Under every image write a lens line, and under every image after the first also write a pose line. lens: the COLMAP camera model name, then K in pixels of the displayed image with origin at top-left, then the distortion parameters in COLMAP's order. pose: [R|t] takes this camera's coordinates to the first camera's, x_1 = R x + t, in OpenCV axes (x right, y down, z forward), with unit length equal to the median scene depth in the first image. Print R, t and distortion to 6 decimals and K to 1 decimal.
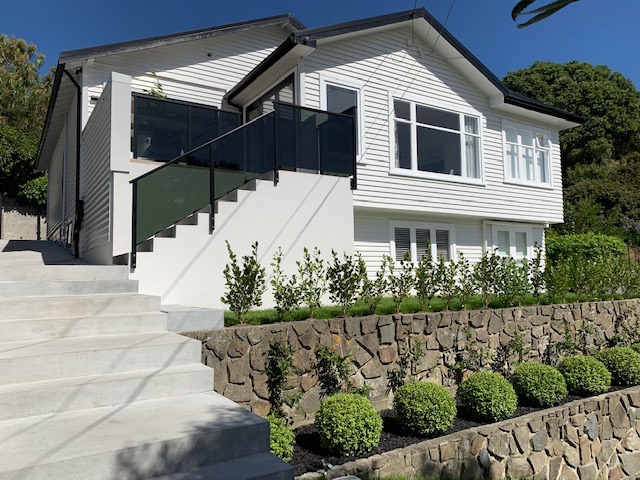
lens RADIAL K [[494.9, 0, 320.0], [0, 494.9, 240.0], [0, 0, 1]] dist [0.020610, -0.008504]
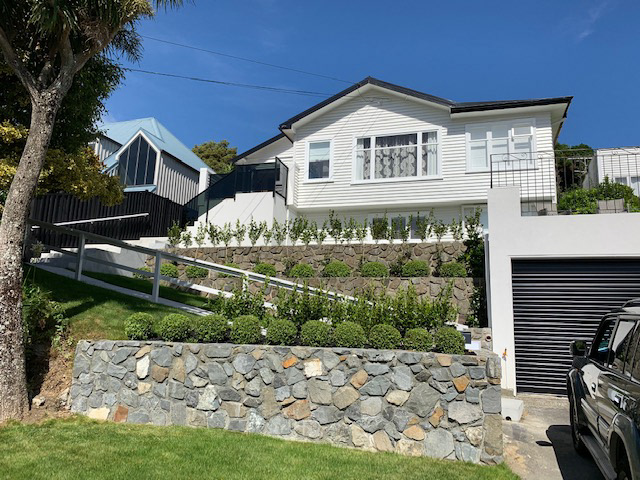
lens RADIAL K [[494.9, 0, 320.0], [0, 494.9, 240.0], [0, 0, 1]] dist [0.020610, -0.008504]
pose [[0.631496, -0.102898, -0.768521, 1.228612], [0.008431, 0.992008, -0.125894, 0.233829], [0.775334, 0.073022, 0.627316, -0.065568]]
